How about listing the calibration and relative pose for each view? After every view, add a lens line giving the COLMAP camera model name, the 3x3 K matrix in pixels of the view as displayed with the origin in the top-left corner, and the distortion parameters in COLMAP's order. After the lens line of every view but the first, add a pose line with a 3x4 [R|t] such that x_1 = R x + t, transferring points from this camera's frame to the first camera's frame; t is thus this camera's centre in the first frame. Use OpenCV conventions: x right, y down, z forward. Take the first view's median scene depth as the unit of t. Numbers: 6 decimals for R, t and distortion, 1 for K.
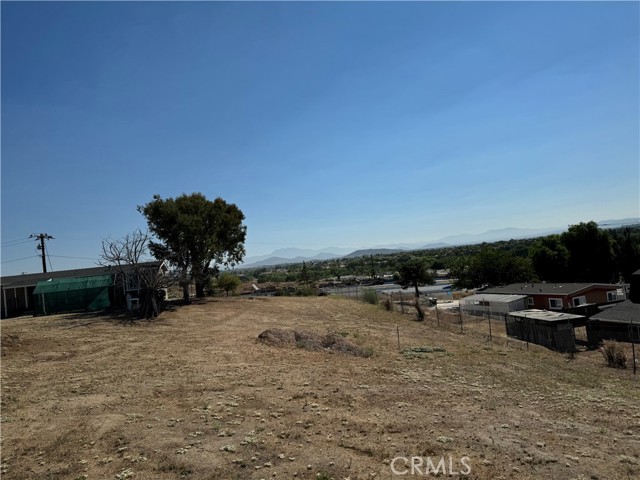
lens RADIAL K [[442.4, 0, 315.8], [0, 442.4, 242.7], [0, 0, 1]] dist [0.061093, -0.082232]
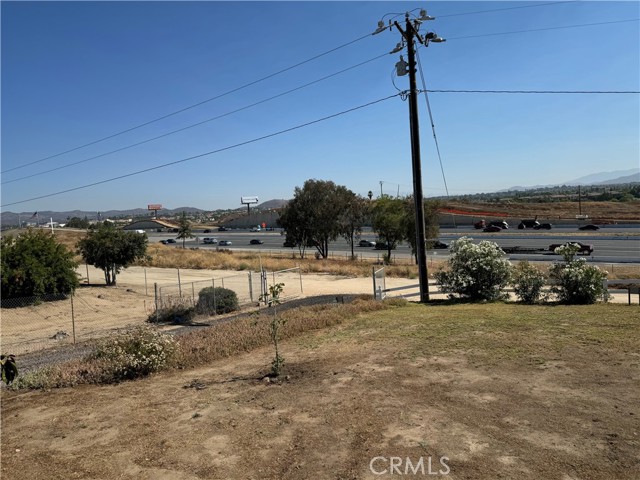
lens RADIAL K [[442.4, 0, 316.6], [0, 442.4, 242.5], [0, 0, 1]] dist [0.061093, -0.082232]
pose [[0.751665, 0.106131, -0.650950, -0.793656], [0.018670, 0.983149, 0.181851, 0.133699], [0.659280, -0.148844, 0.737018, 1.264599]]
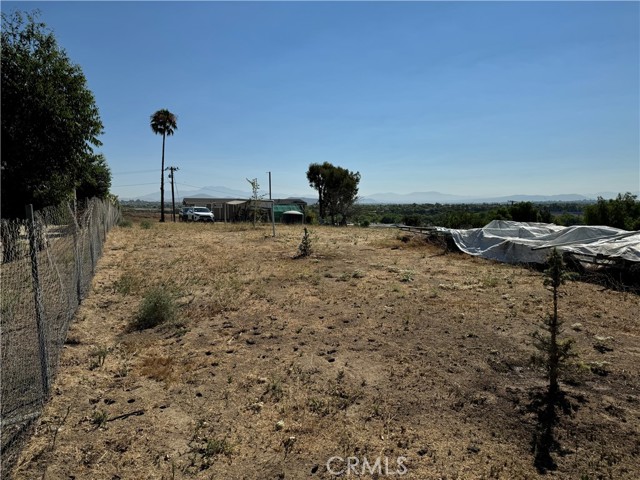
lens RADIAL K [[442.4, 0, 311.5], [0, 442.4, 235.8], [0, 0, 1]] dist [0.061093, -0.082232]
pose [[0.982618, 0.099974, 0.156419, -0.683015], [-0.116137, 0.988403, 0.097834, 0.011737], [-0.144824, -0.114300, 0.982833, -0.830235]]
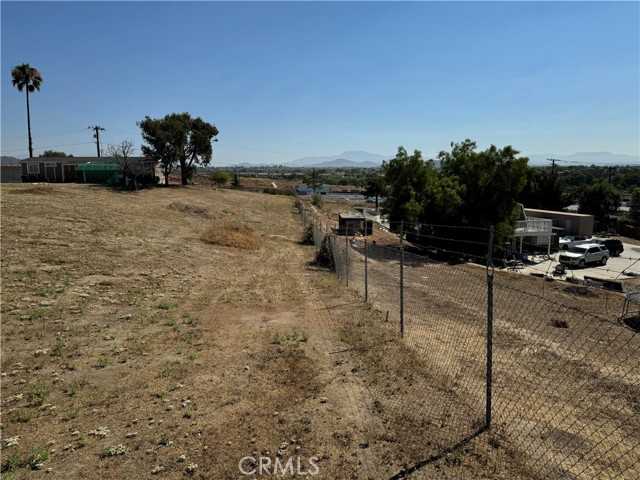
lens RADIAL K [[442.4, 0, 320.8], [0, 442.4, 240.4], [0, 0, 1]] dist [0.061093, -0.082232]
pose [[0.984421, 0.126851, -0.121753, 0.486313], [-0.098333, 0.971241, 0.216844, -0.080123], [0.145759, -0.201494, 0.968584, -0.522535]]
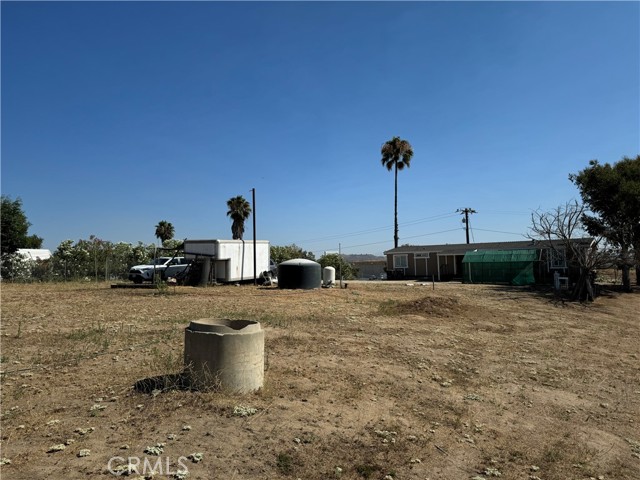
lens RADIAL K [[442.4, 0, 320.5], [0, 442.4, 237.0], [0, 0, 1]] dist [0.061093, -0.082232]
pose [[0.655581, 0.044632, -0.753805, -0.045489], [-0.014260, 0.998805, 0.046737, 0.007503], [0.754991, -0.019890, 0.655434, 0.035851]]
